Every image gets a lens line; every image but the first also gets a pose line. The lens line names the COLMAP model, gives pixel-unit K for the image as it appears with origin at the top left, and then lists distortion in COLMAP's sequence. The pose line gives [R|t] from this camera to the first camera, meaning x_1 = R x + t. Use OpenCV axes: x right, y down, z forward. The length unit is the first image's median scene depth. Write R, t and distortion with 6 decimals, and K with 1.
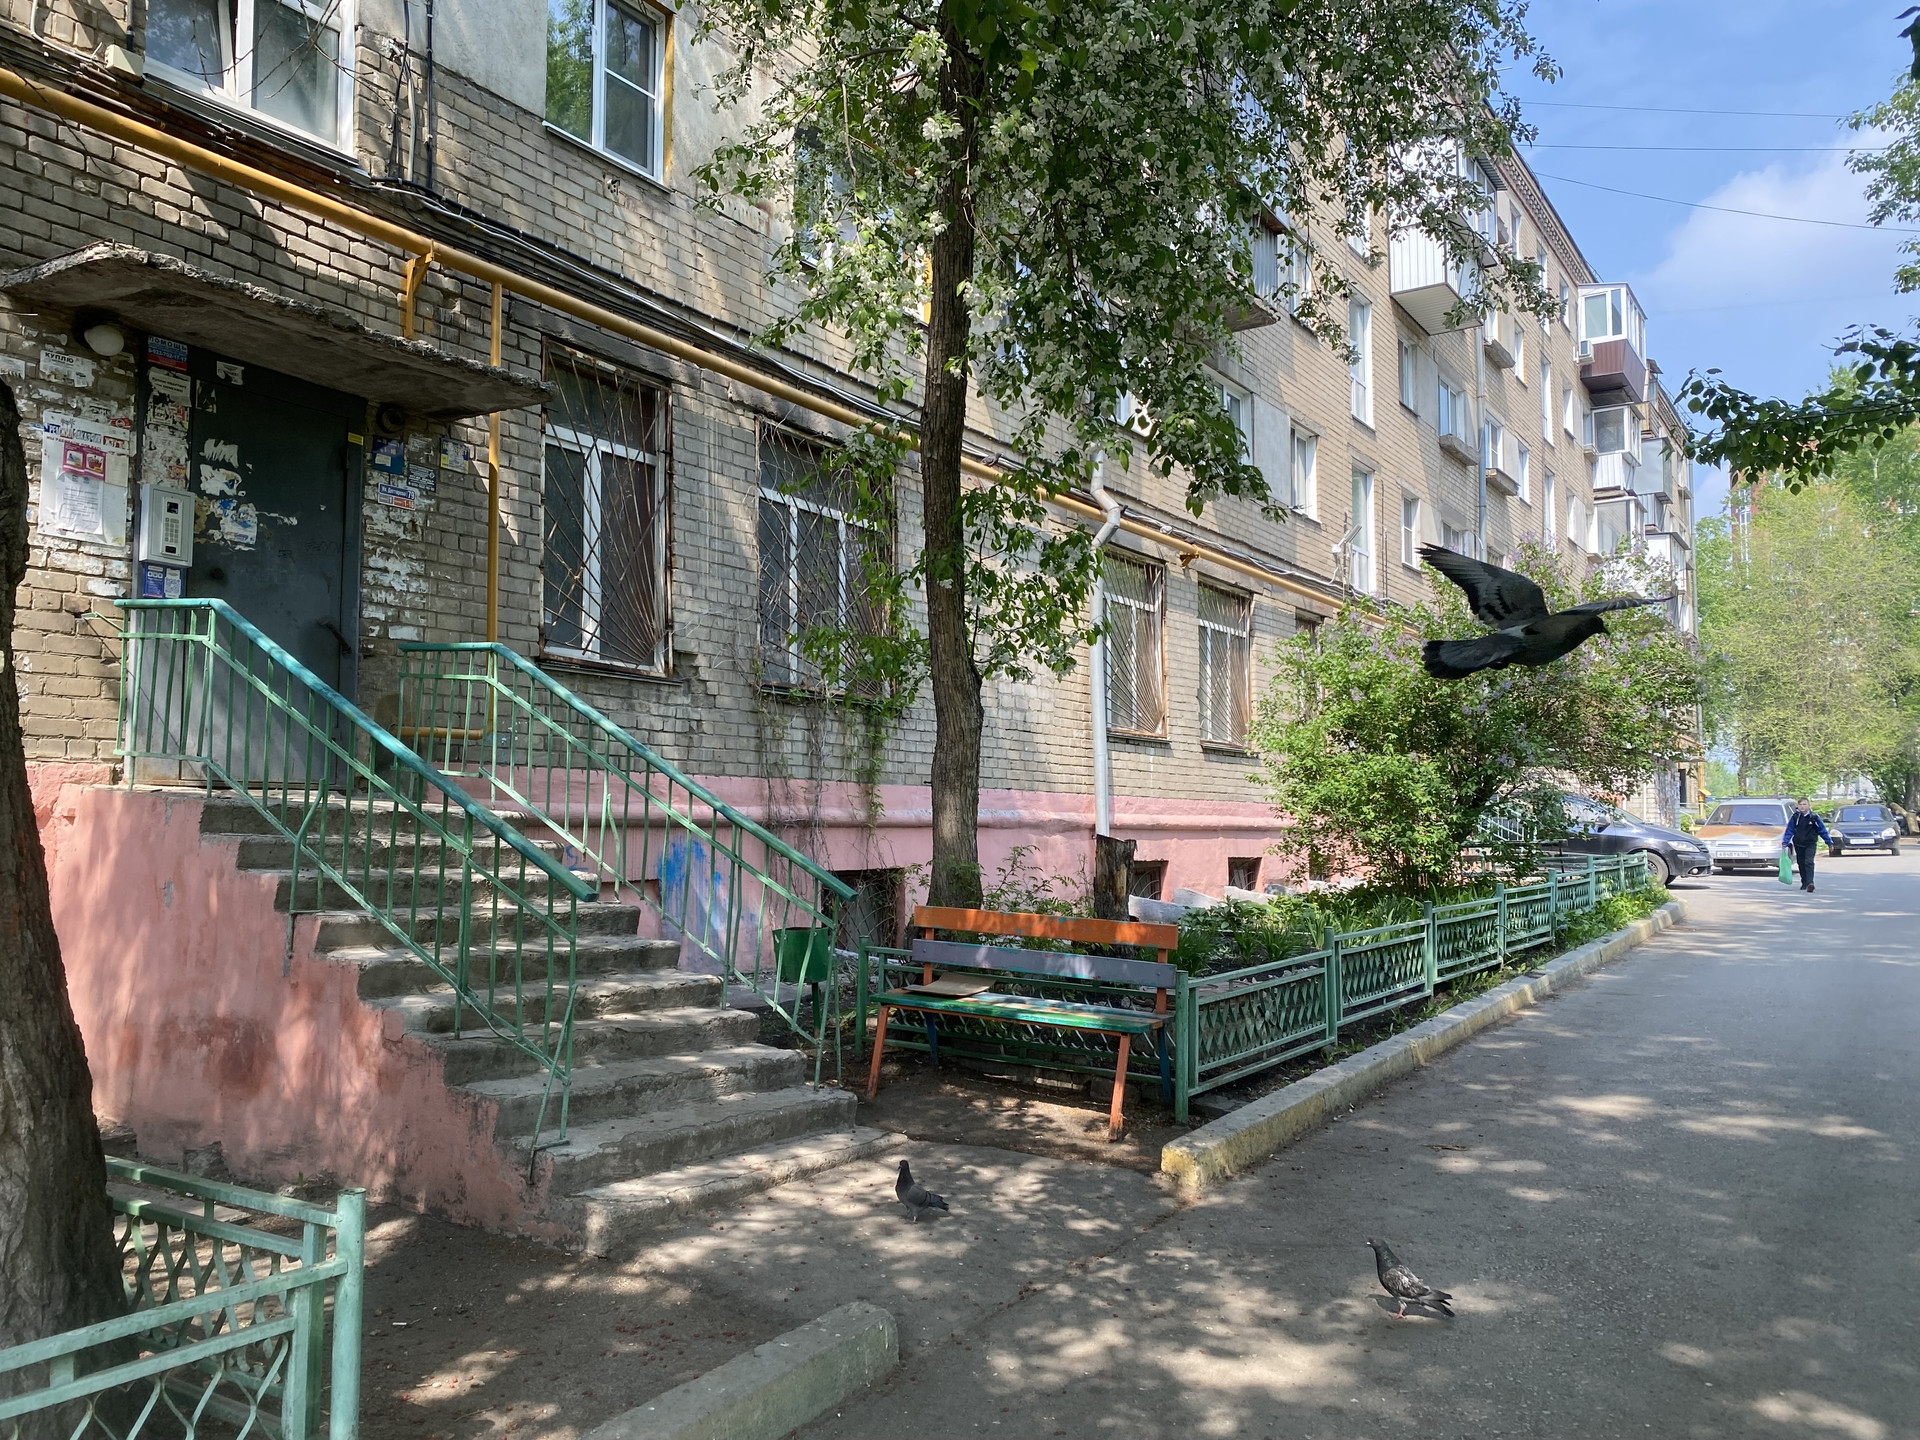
lens RADIAL K [[1410.6, 0, 965.8], [0, 1410.6, 724.9], [0, 0, 1]] dist [0.013892, -0.004197]
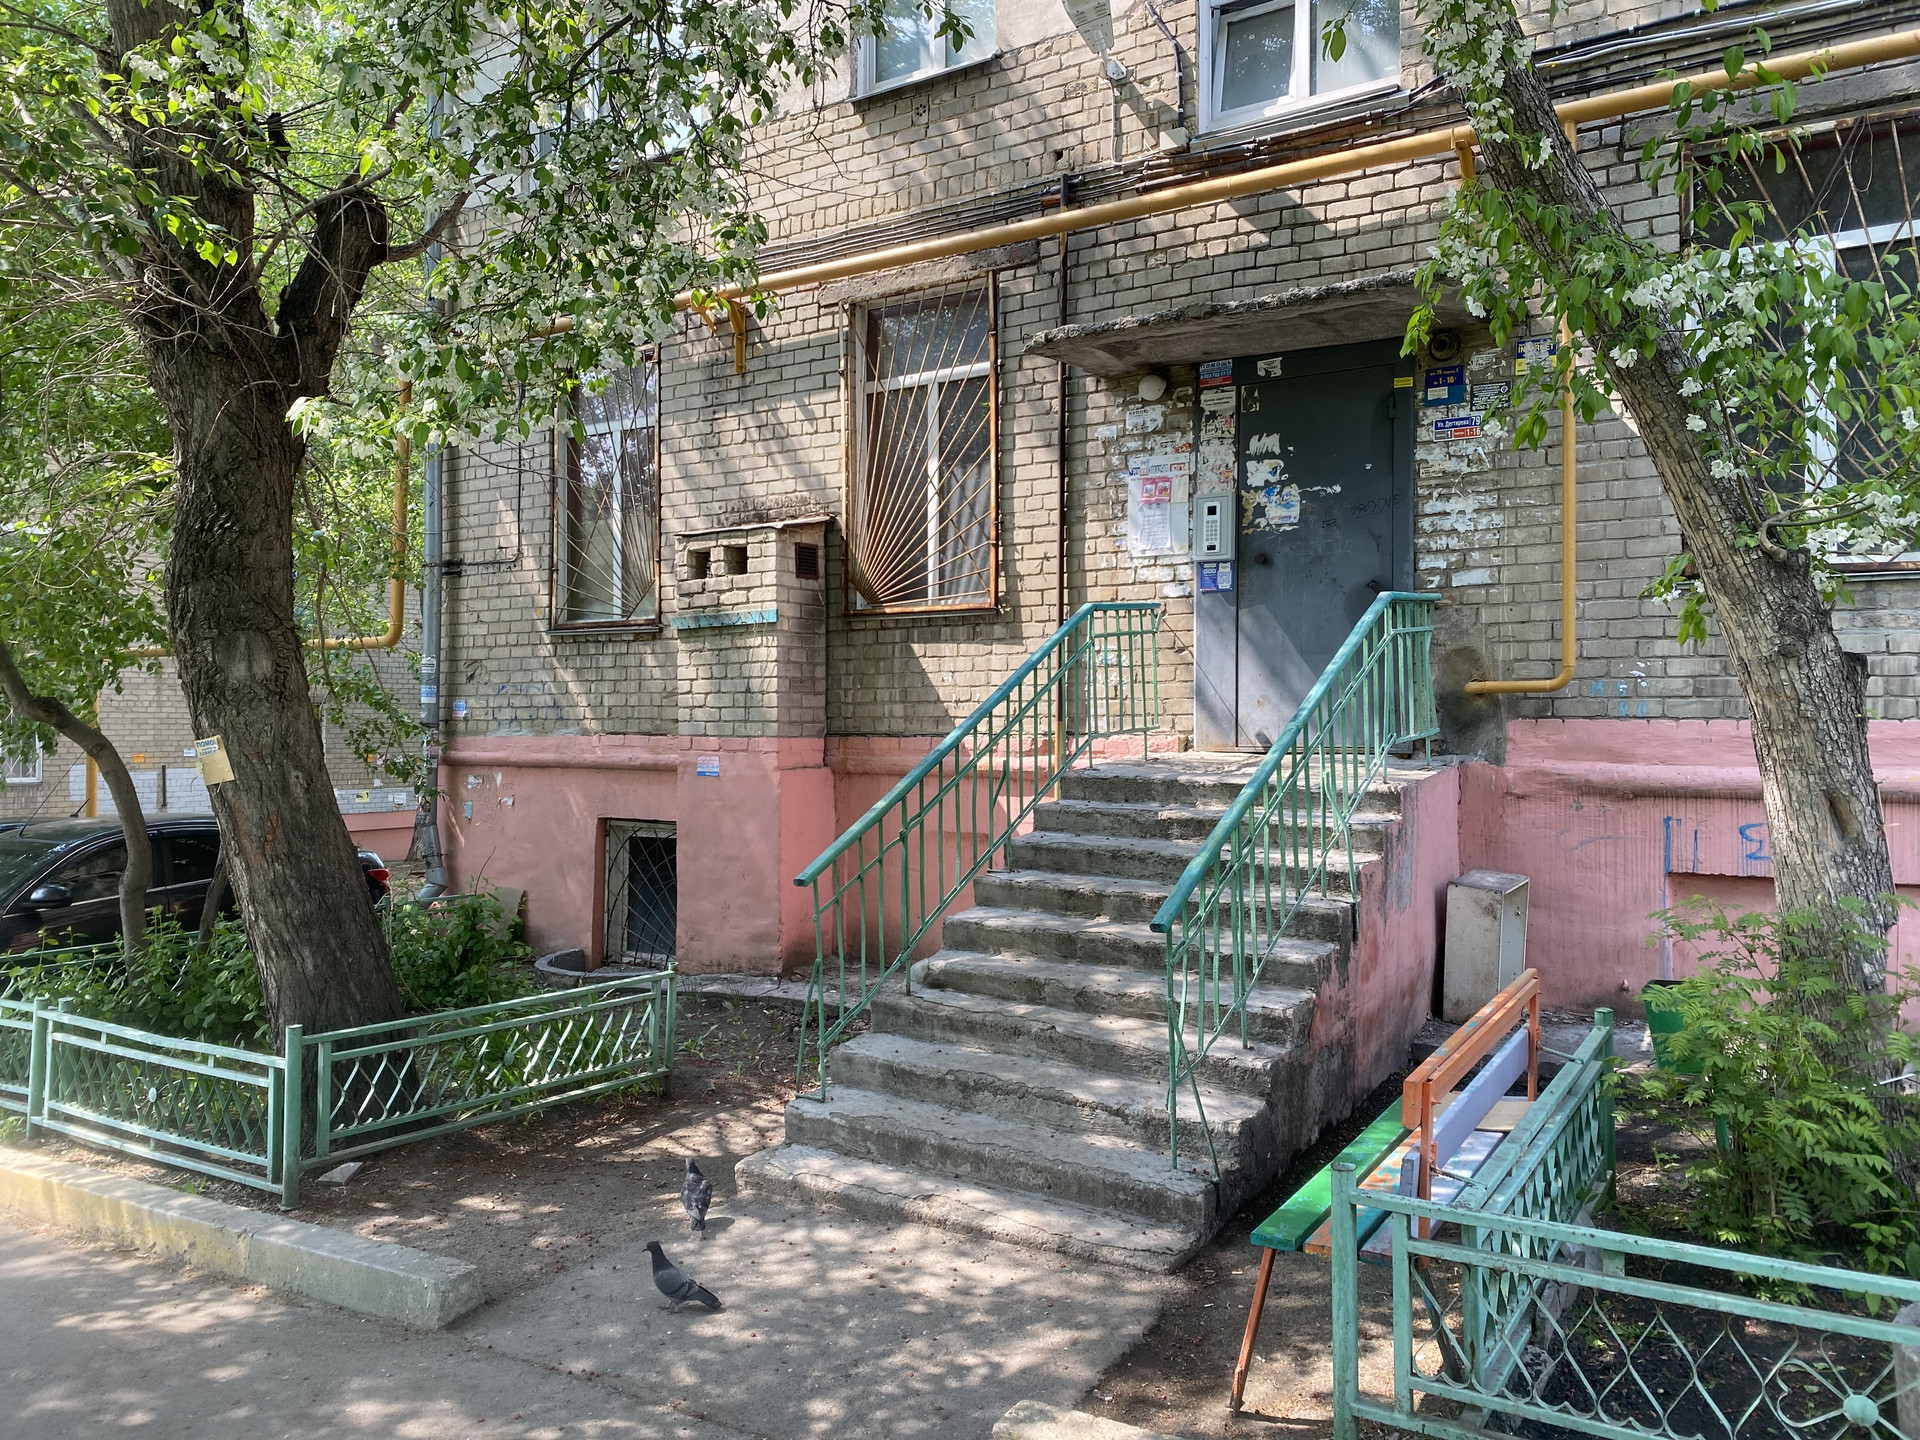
lens RADIAL K [[1410.6, 0, 963.3], [0, 1410.6, 717.0], [0, 0, 1]] dist [0.013892, -0.004197]
pose [[0.047546, -0.013917, -0.998772, 0.536668], [0.077724, 0.996923, -0.010192, 0.008280], [0.995841, -0.077144, 0.048482, 0.696410]]
